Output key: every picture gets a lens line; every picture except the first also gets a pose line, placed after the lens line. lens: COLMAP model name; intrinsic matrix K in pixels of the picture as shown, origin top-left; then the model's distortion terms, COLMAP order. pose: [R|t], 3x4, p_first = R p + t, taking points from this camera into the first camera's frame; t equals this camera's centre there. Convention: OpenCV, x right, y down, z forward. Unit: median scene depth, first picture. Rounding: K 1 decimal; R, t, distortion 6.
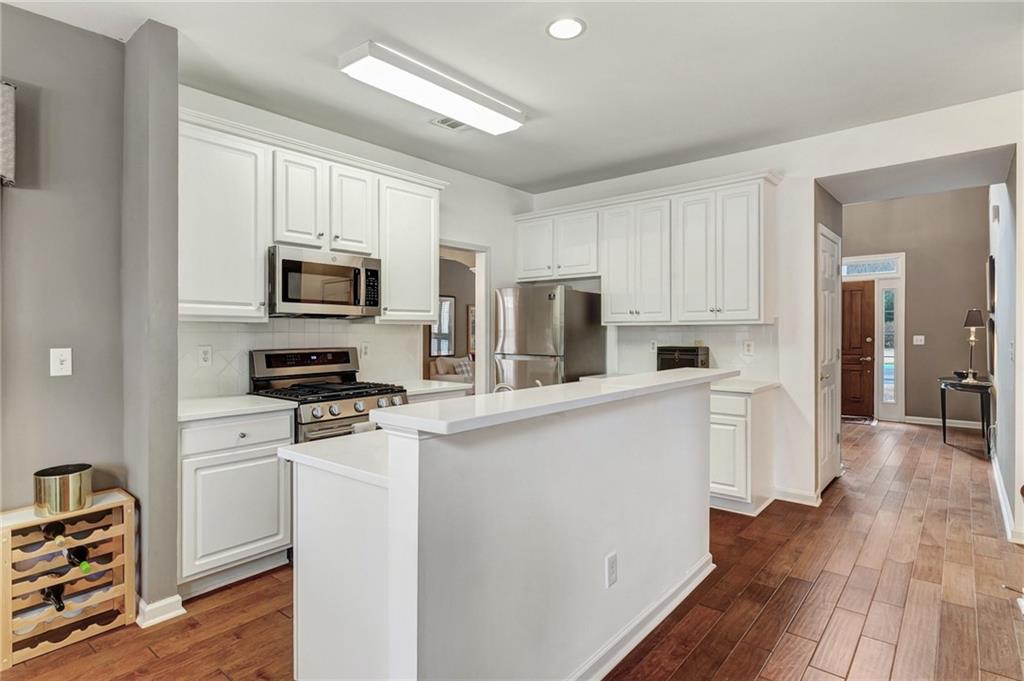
lens RADIAL K [[547.8, 0, 511.6], [0, 547.8, 333.8], [0, 0, 1]] dist [-0.000594, -0.000297]
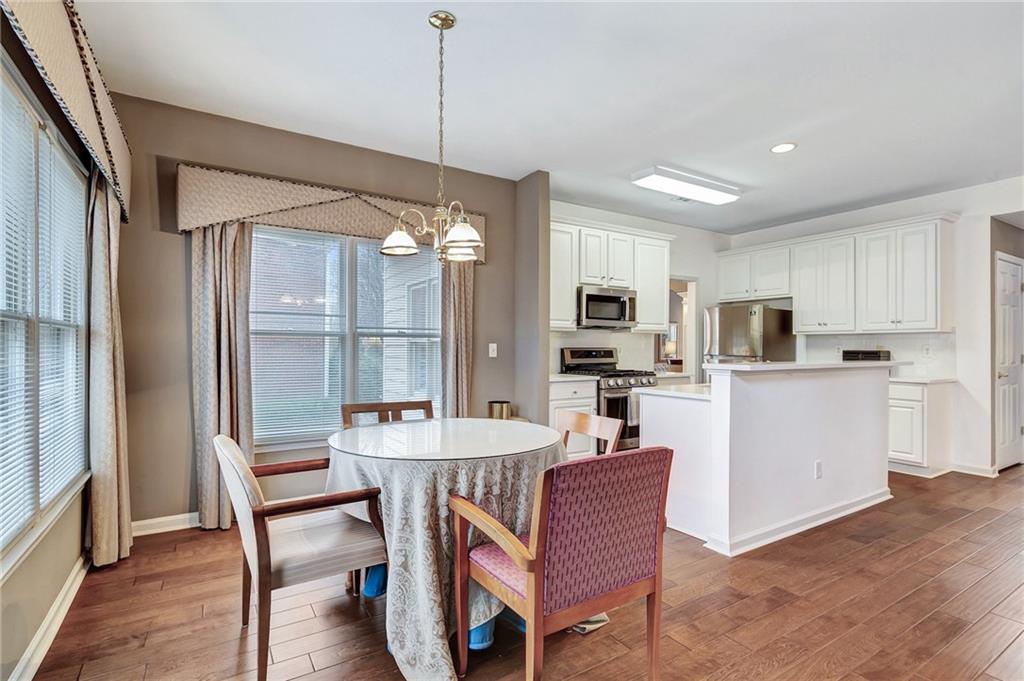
lens RADIAL K [[491.9, 0, 506.4], [0, 491.9, 346.5], [0, 0, 1]] dist [0.000840, -0.000795]
pose [[0.947983, 0.005364, -0.318276, -0.142069], [-0.006810, 0.999971, -0.003431, 0.029165], [0.318248, 0.005420, 0.947992, -0.432410]]
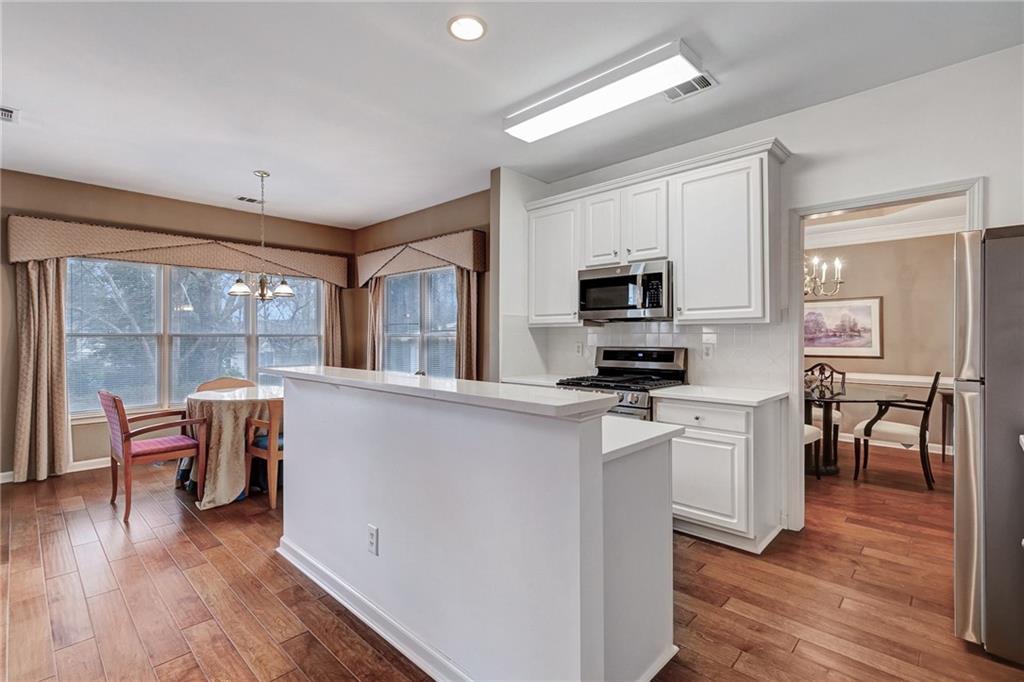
lens RADIAL K [[468.6, 0, 509.2], [0, 468.6, 342.7], [0, 0, 1]] dist [0.000648, -0.000194]
pose [[-0.070112, 0.019845, -0.997342, 0.621511], [0.003509, 0.999801, 0.019647, -0.003475], [0.997533, -0.002122, -0.070167, 0.745066]]
